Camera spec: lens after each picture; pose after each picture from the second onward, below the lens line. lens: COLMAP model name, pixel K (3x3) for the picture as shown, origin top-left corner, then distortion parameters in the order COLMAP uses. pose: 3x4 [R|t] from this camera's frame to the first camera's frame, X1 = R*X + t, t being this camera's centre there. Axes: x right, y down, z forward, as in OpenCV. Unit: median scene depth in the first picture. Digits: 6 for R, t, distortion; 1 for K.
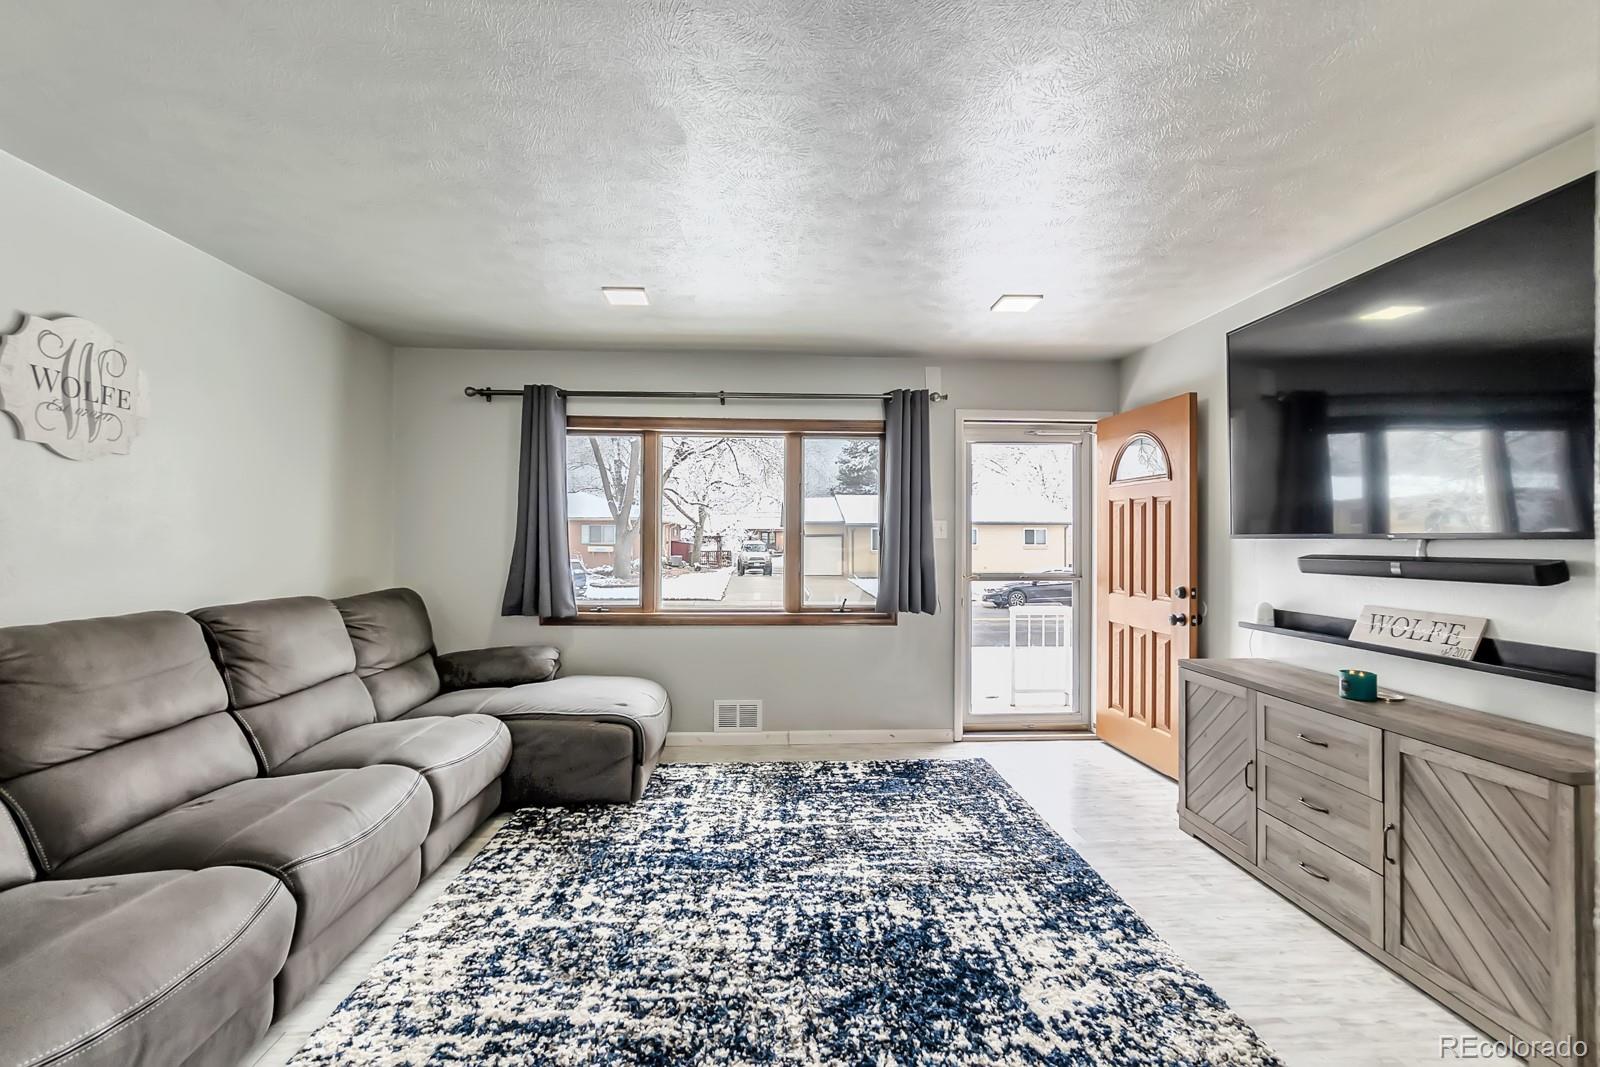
lens RADIAL K [[698.1, 0, 798.1], [0, 698.1, 524.7], [0, 0, 1]] dist [-0.002218, 0.000752]
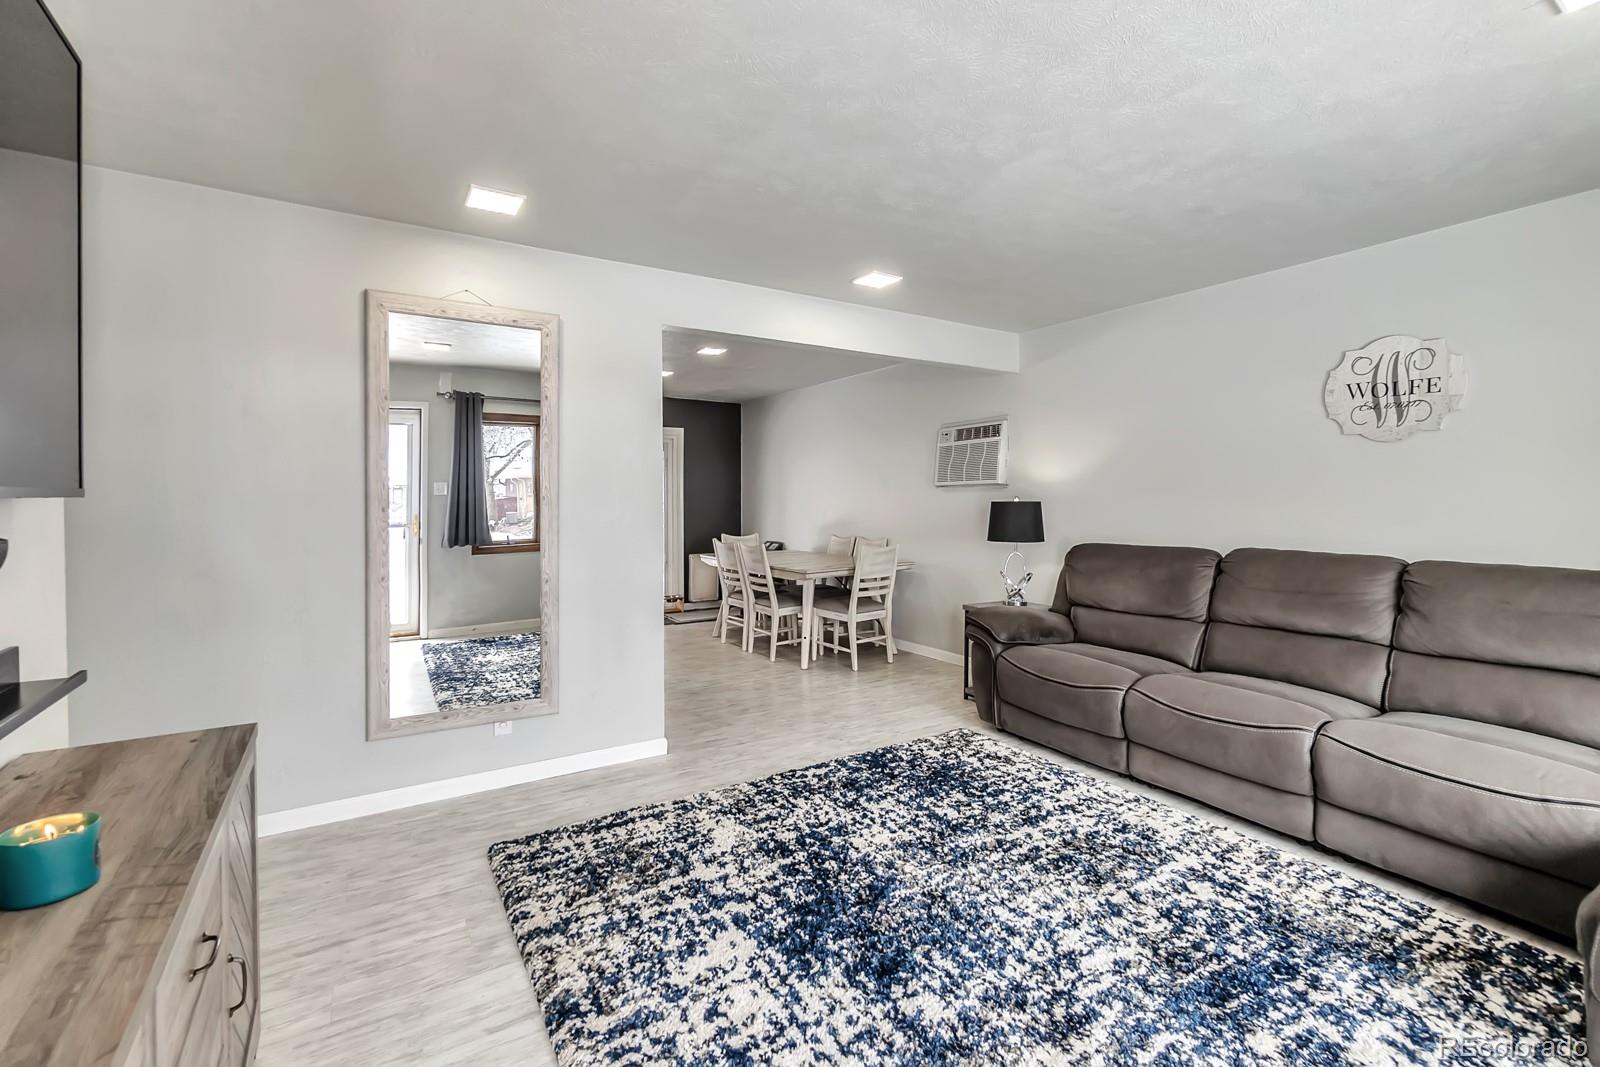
lens RADIAL K [[698.1, 0, 798.1], [0, 698.1, 524.7], [0, 0, 1]] dist [-0.002218, 0.000752]
pose [[-0.874816, 0.016702, -0.484167, 0.523693], [0.006604, 0.999724, 0.022555, 0.025436], [0.484410, 0.016534, -0.874685, 1.337144]]
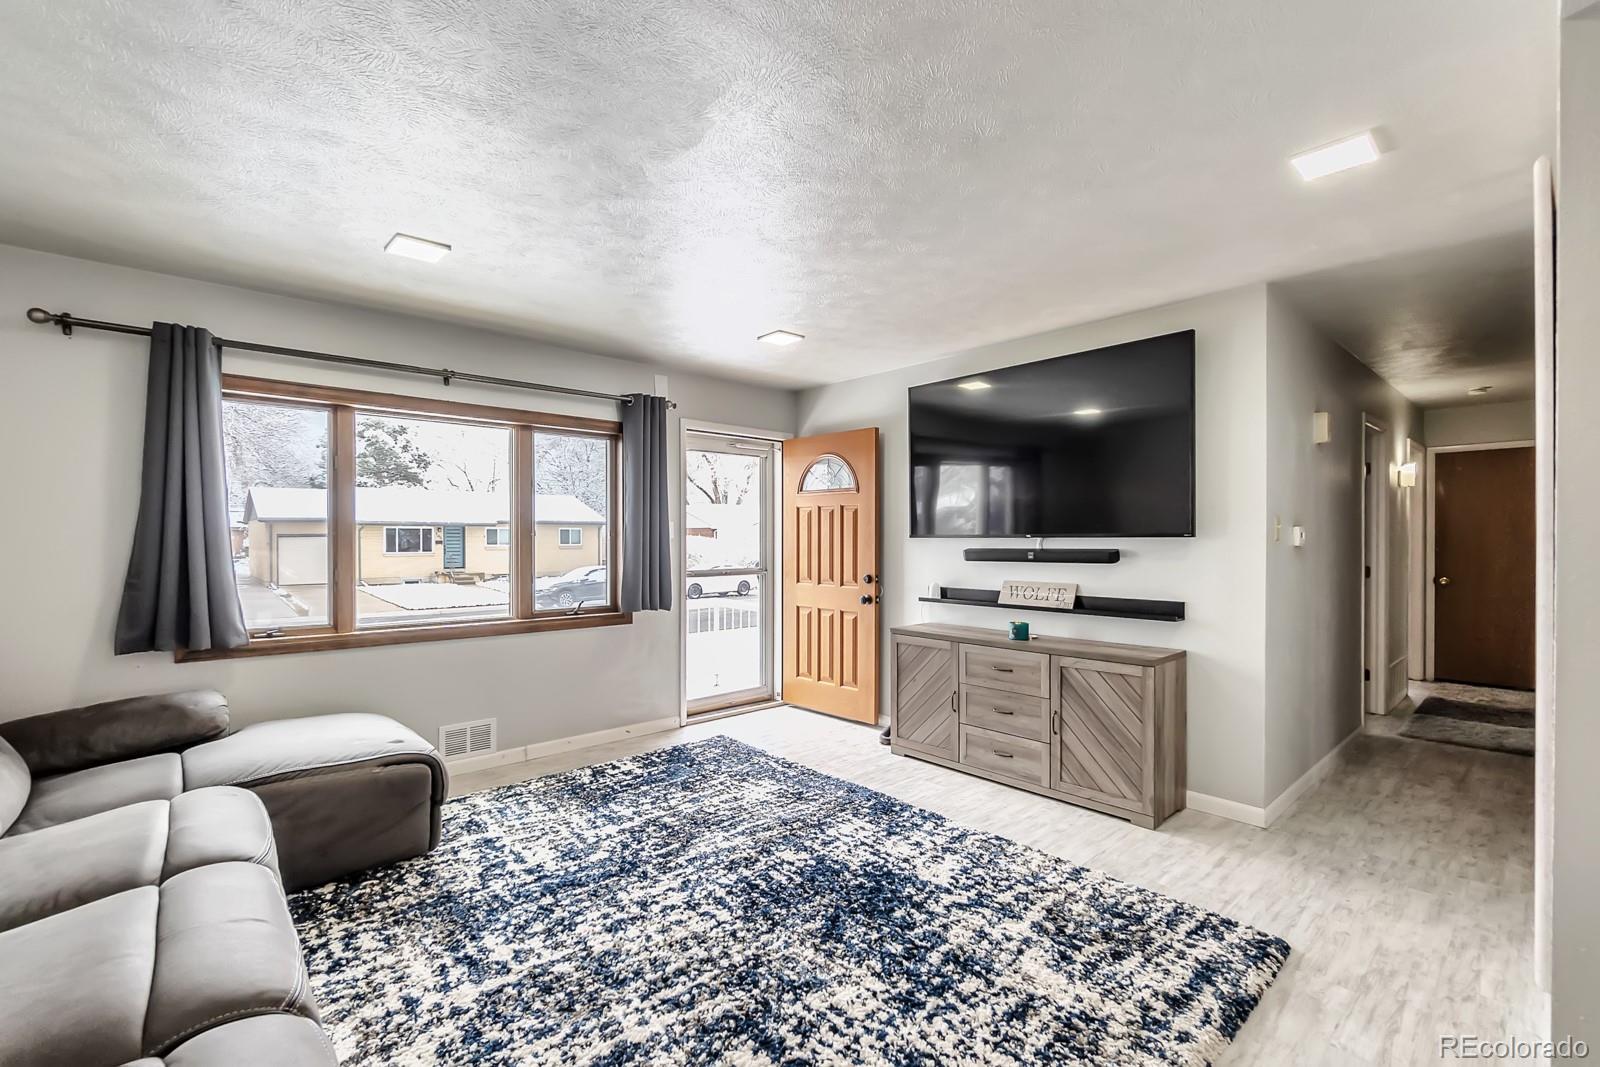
lens RADIAL K [[700.3, 0, 800.0], [0, 700.3, 533.5], [0, 0, 1]] dist [-0.004171, 0.000239]
pose [[0.777046, 0.000292, 0.629444, -0.494981], [-0.008523, 0.999913, 0.010058, -0.000760], [-0.629386, -0.013180, 0.776981, 0.074989]]
